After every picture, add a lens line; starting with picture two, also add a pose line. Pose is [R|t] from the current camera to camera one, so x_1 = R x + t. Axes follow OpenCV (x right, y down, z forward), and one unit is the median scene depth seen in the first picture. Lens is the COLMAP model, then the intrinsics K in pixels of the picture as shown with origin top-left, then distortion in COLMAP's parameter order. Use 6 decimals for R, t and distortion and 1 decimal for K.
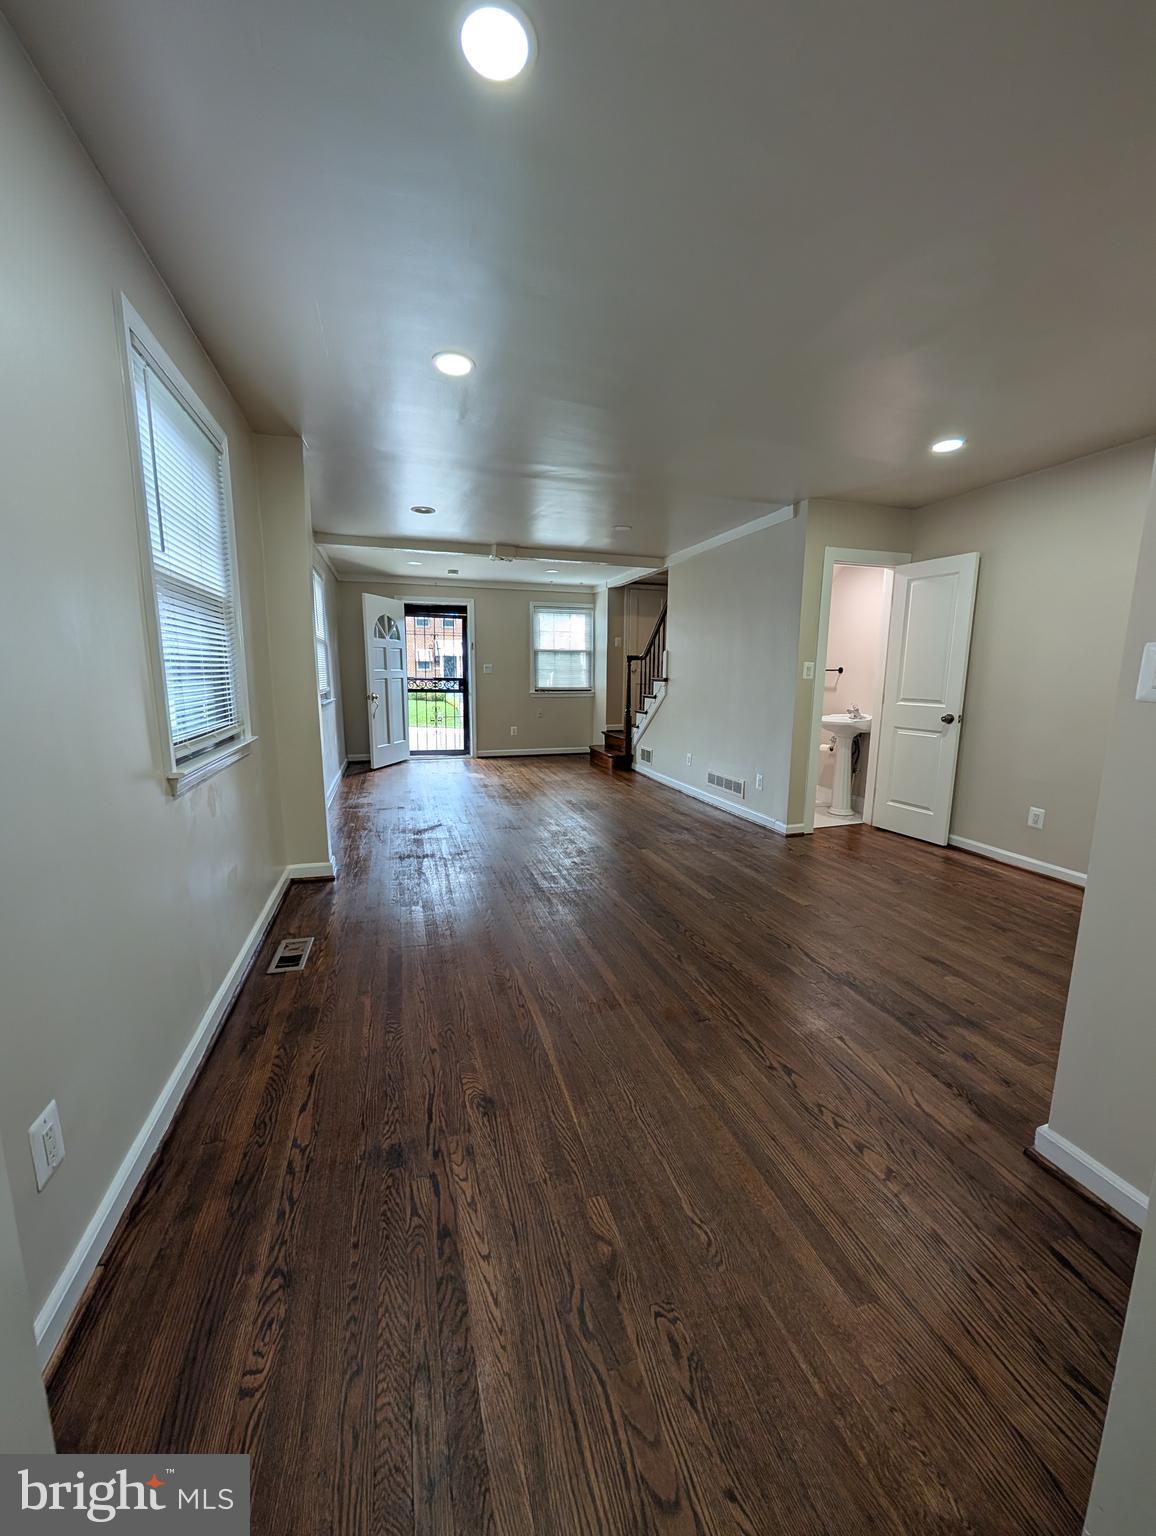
lens RADIAL K [[579.3, 0, 581.2], [0, 579.3, 767.1], [0, 0, 1]] dist [-0.002603, -0.000188]
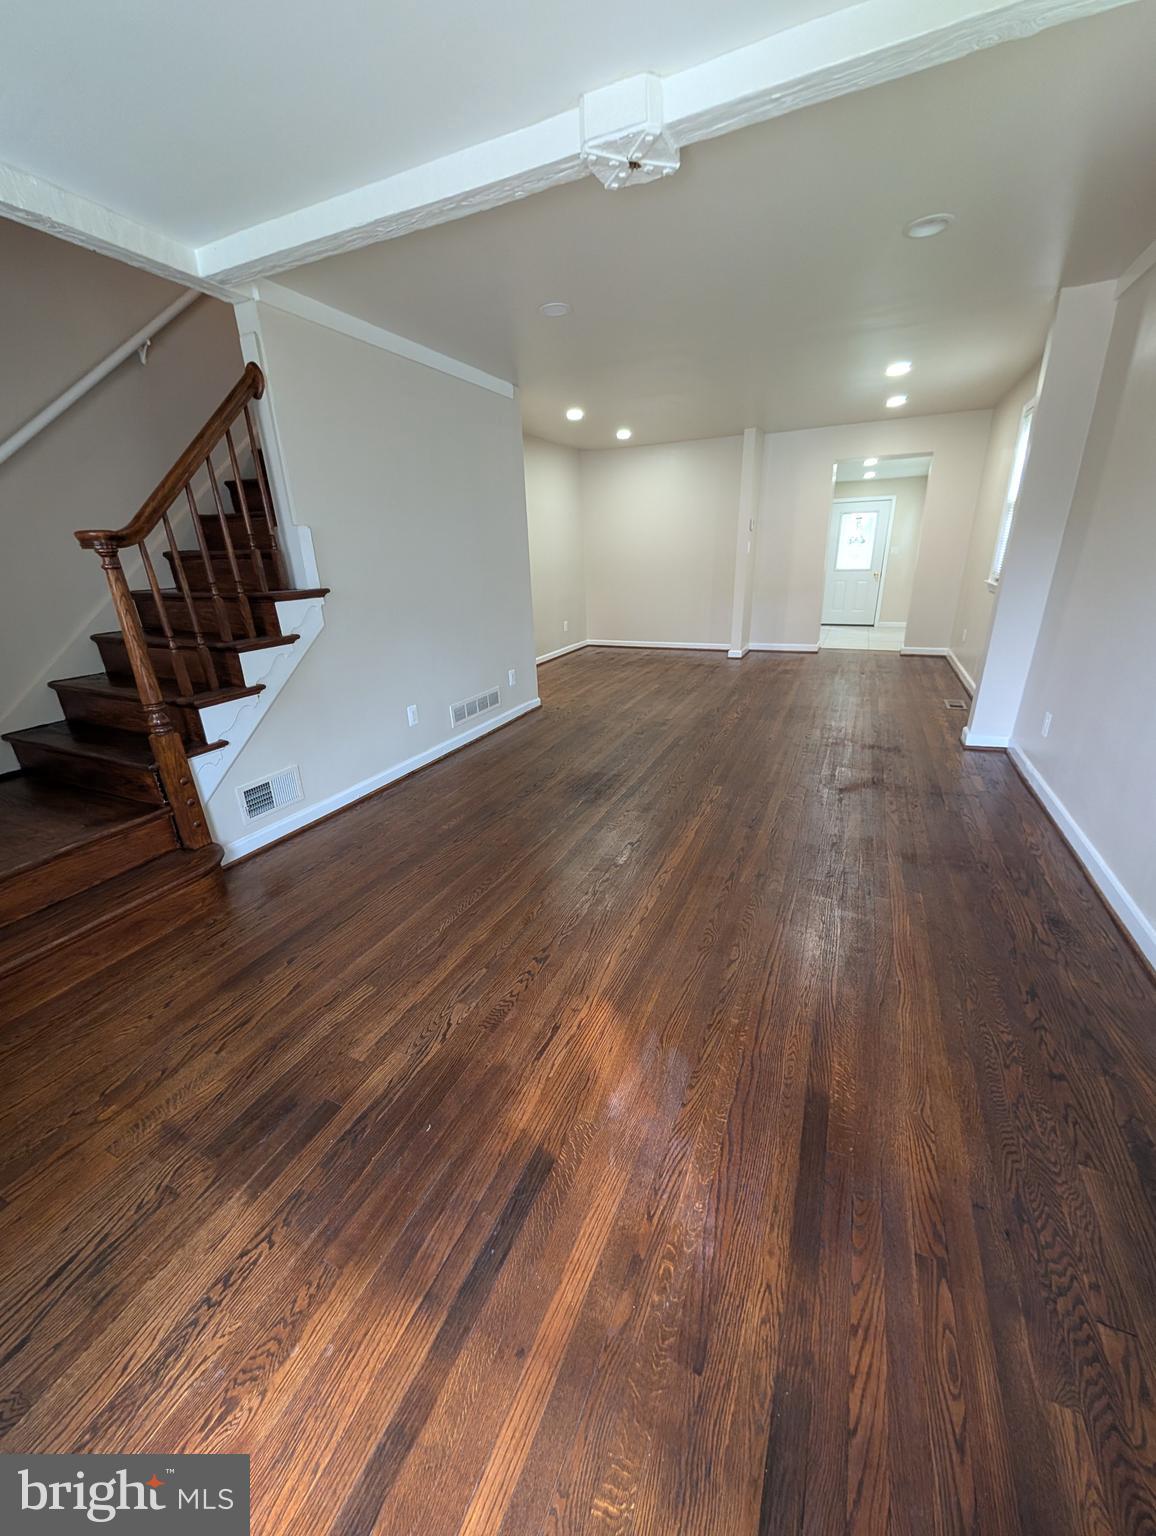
lens RADIAL K [[579.3, 0, 581.2], [0, 579.3, 767.1], [0, 0, 1]] dist [-0.002603, -0.000188]
pose [[-0.741297, -0.218301, 0.634684, -0.448487], [0.140904, 0.873938, 0.465165, -0.289189], [-0.656220, 0.434255, -0.617088, 1.630175]]
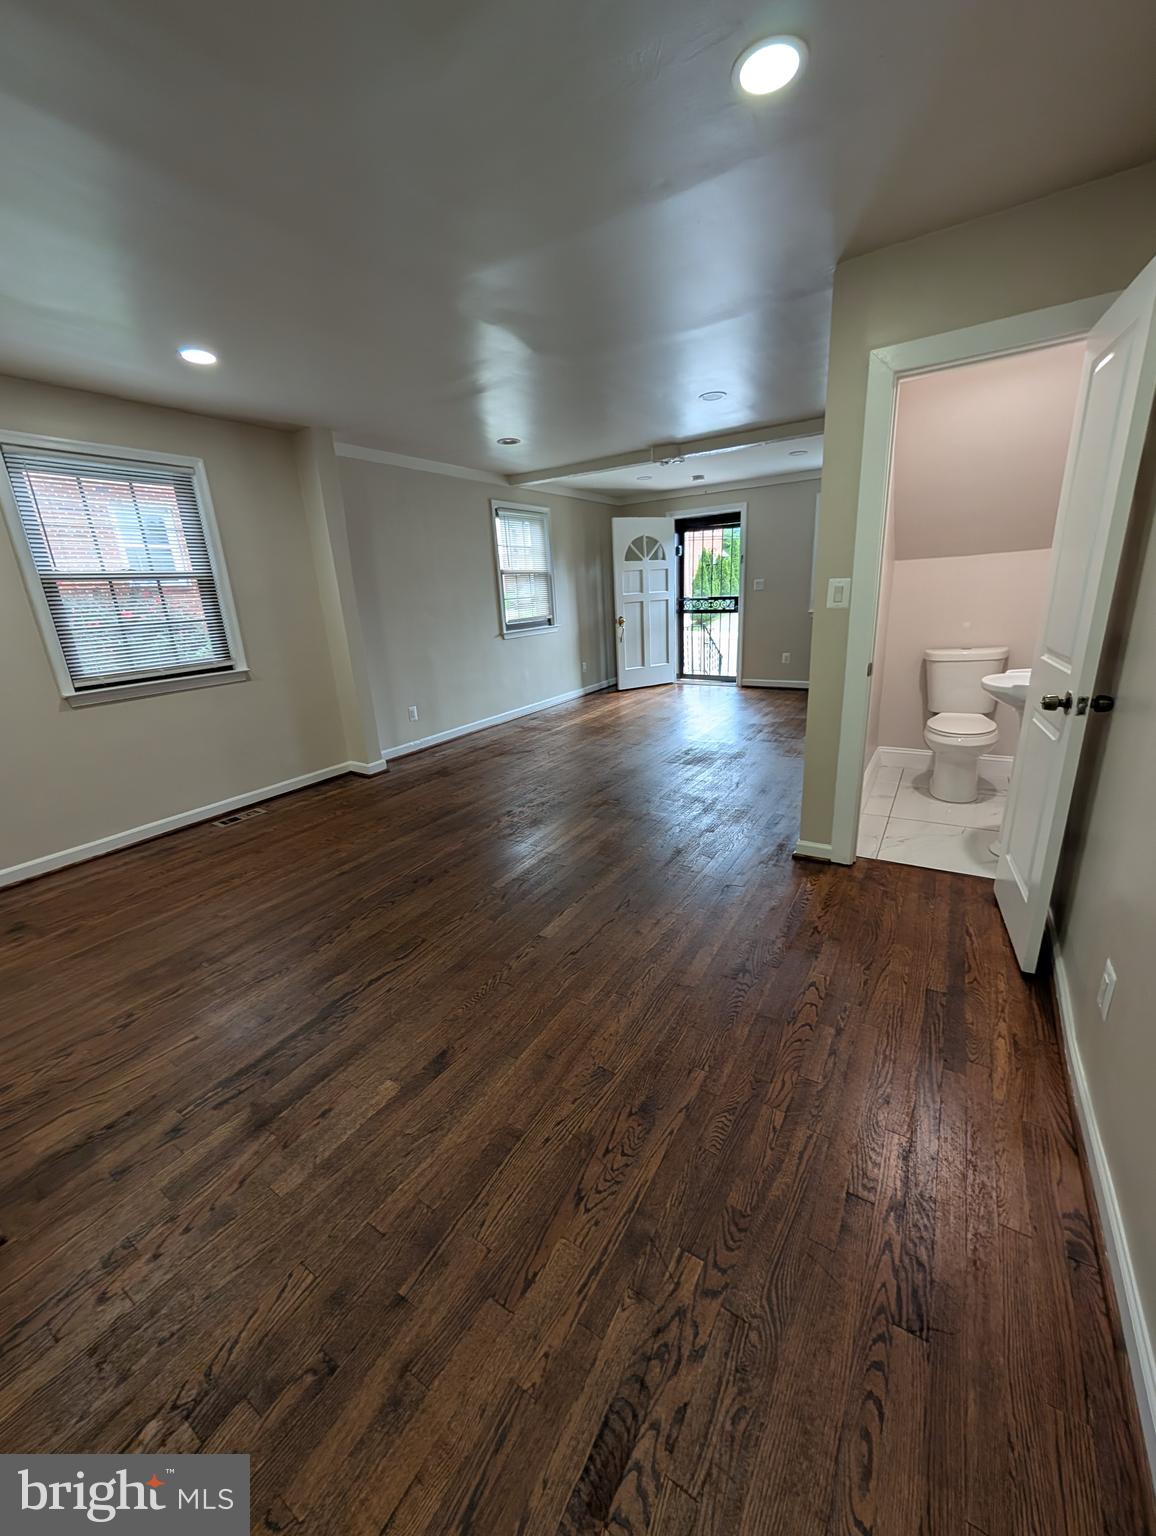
lens RADIAL K [[579.3, 0, 581.2], [0, 579.3, 767.1], [0, 0, 1]] dist [-0.002603, -0.000188]
pose [[0.643816, 0.187306, -0.741901, 0.622555], [-0.069863, 0.979916, 0.186770, -0.078556], [0.761984, -0.068414, 0.643972, 0.381592]]
